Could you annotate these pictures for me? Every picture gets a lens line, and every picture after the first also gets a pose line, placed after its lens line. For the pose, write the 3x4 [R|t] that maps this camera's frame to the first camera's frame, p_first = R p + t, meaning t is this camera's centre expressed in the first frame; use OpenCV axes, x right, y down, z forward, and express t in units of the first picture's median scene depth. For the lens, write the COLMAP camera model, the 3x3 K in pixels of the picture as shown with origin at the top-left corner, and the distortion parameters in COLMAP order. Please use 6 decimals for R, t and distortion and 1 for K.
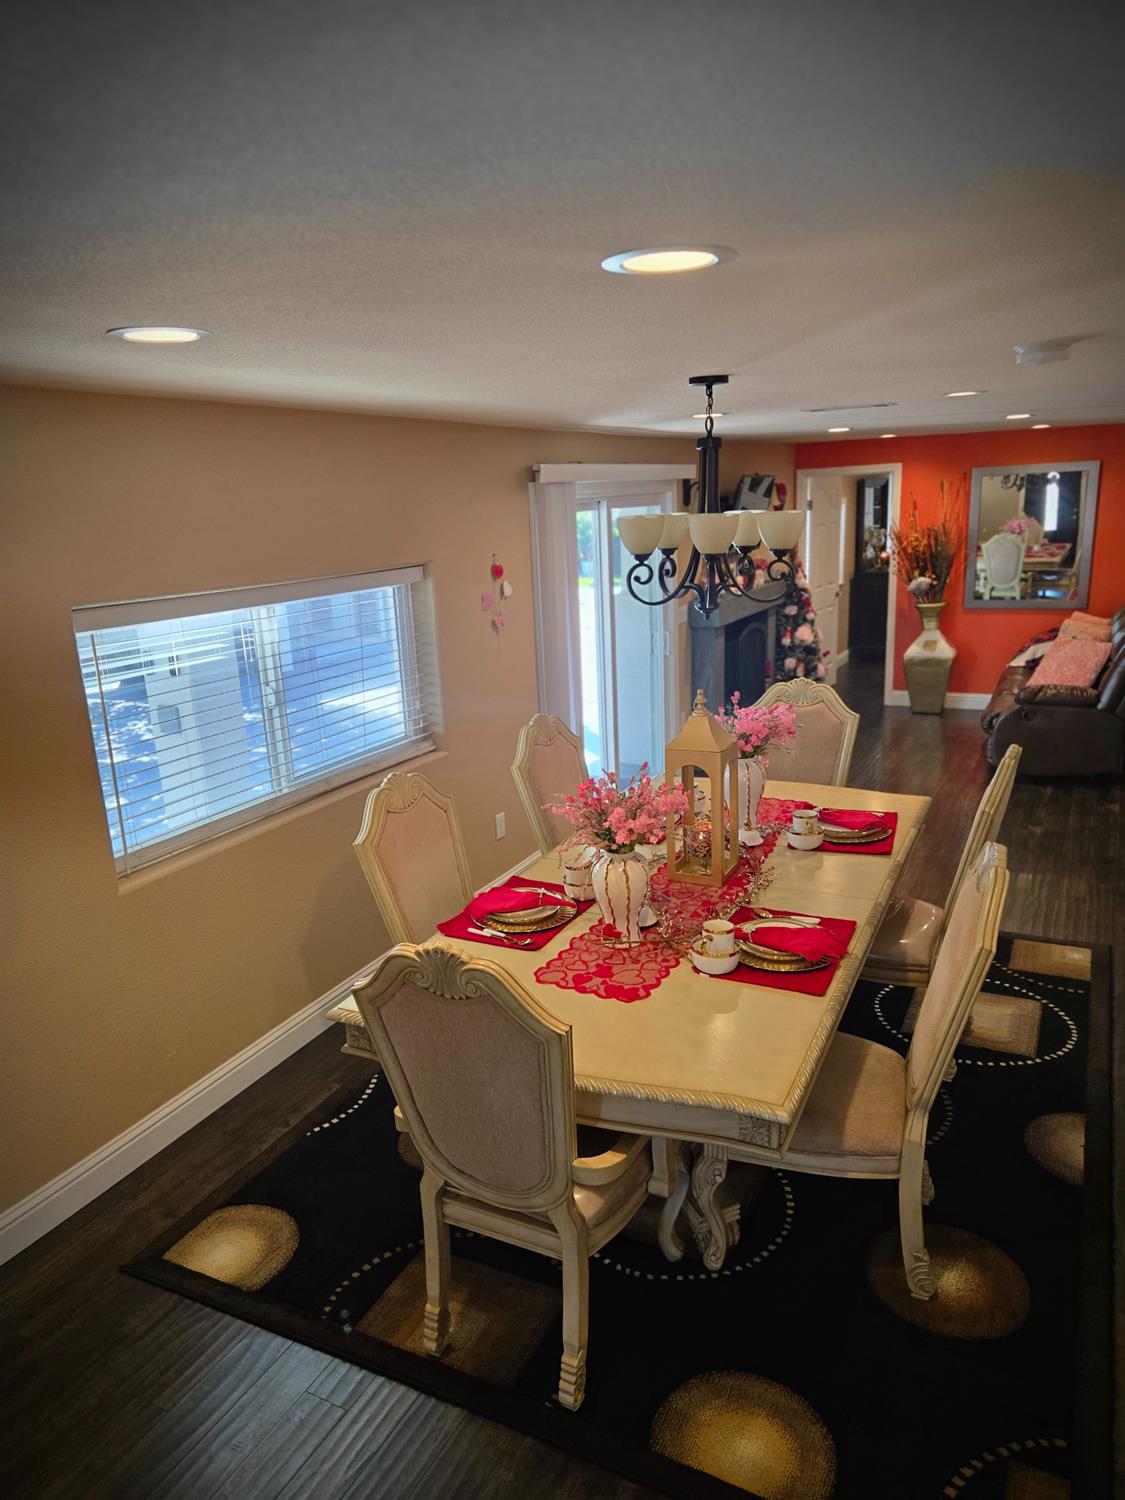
lens RADIAL K [[1014.9, 0, 557.6], [0, 1014.9, 757.2], [0, 0, 1]] dist [0.046436, -0.001609]
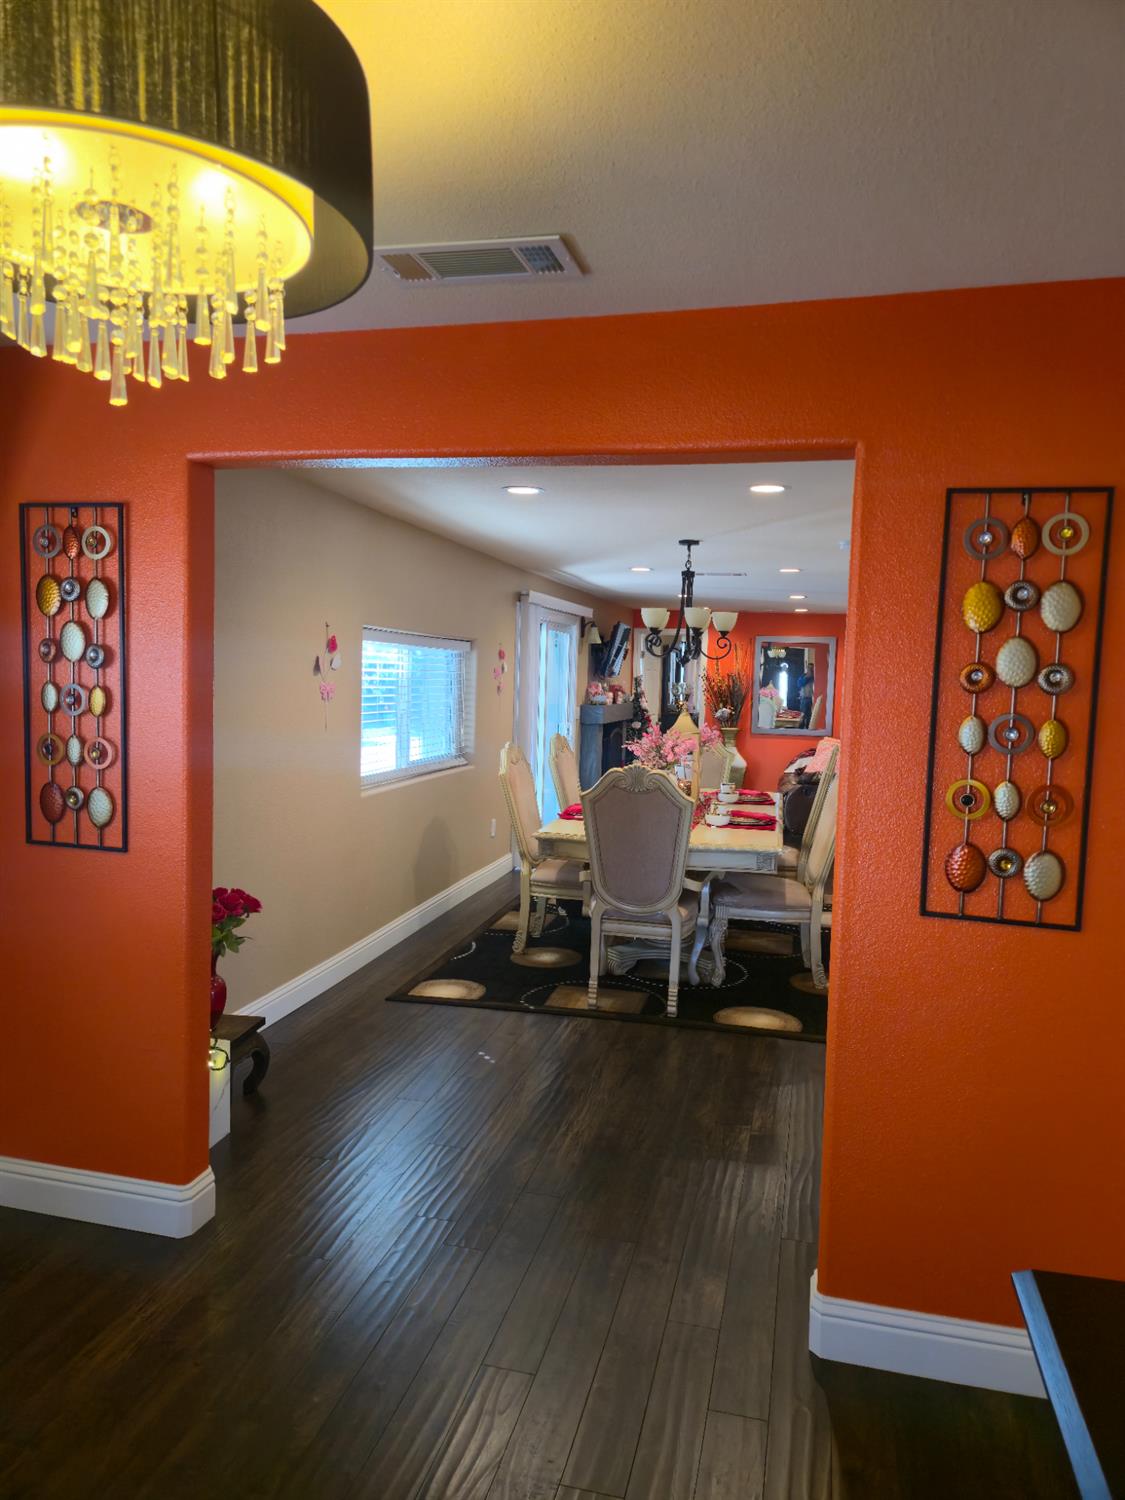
lens RADIAL K [[1014.9, 0, 567.5], [0, 1014.9, 750.2], [0, 0, 1]] dist [0.046436, -0.001609]
pose [[0.966476, 0.055471, 0.250691, -0.352311], [-0.009666, 0.983552, -0.180365, 0.239460], [-0.256573, 0.171896, 0.951116, -0.456748]]
